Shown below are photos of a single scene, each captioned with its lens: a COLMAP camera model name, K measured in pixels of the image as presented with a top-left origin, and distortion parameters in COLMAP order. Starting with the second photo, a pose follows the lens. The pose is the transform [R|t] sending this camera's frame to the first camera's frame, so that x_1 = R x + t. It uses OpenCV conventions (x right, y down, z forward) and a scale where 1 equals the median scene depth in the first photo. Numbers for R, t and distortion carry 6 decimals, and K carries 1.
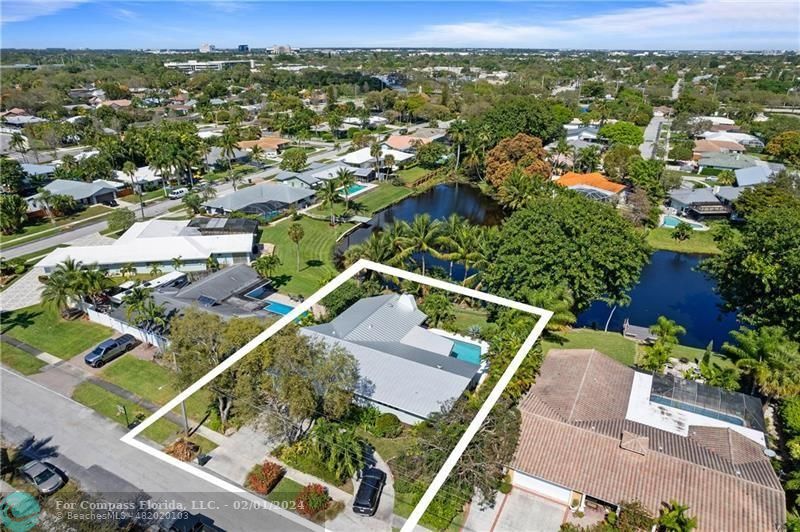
lens RADIAL K [[514.3, 0, 400.7], [0, 514.3, 269.1], [0, 0, 1]] dist [-0.069862, 0.067781]
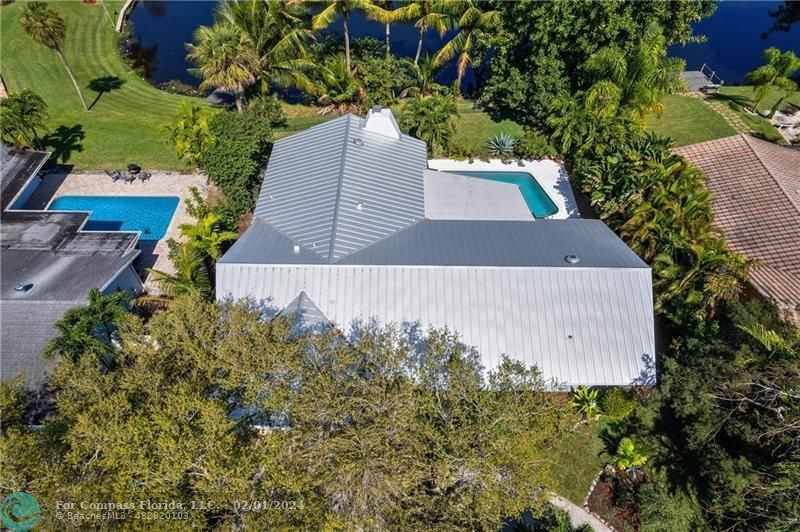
lens RADIAL K [[514.3, 0, 400.7], [0, 514.3, 269.1], [0, 0, 1]] dist [-0.069862, 0.067781]
pose [[0.885397, -0.350203, 0.305663, -0.162222], [0.183294, 0.867323, 0.462767, -0.039931], [-0.427171, -0.353707, 0.832116, 0.498986]]
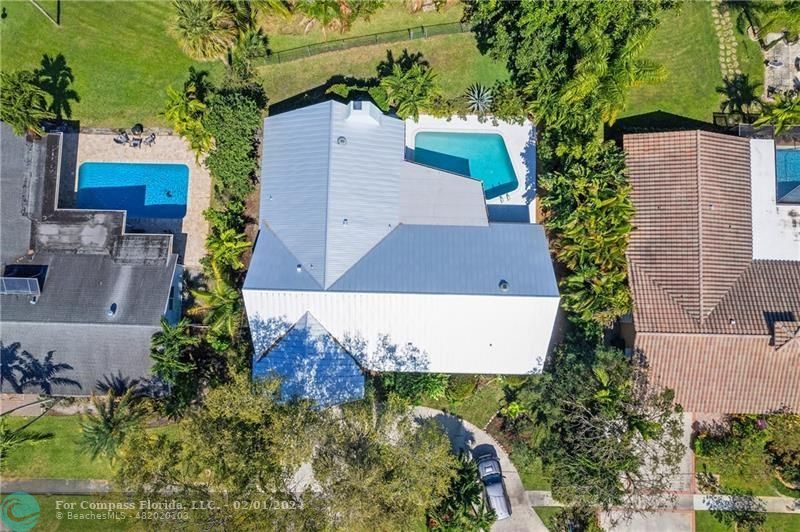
lens RADIAL K [[514.3, 0, 400.7], [0, 514.3, 269.1], [0, 0, 1]] dist [-0.069862, 0.067781]
pose [[0.892712, -0.449673, 0.029324, -0.037222], [0.182405, 0.420089, 0.888962, -0.314376], [-0.412061, -0.788238, 0.457041, 0.580800]]
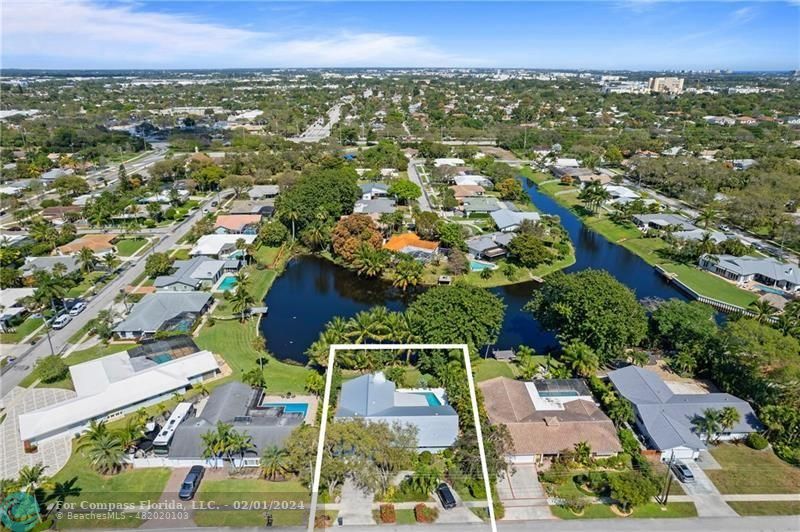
lens RADIAL K [[514.3, 0, 400.7], [0, 514.3, 269.1], [0, 0, 1]] dist [-0.069862, 0.067781]
pose [[0.868398, -0.186638, 0.459402, -0.522263], [0.199503, 0.979675, 0.020889, -0.245095], [-0.453963, 0.073512, 0.887983, -0.338366]]
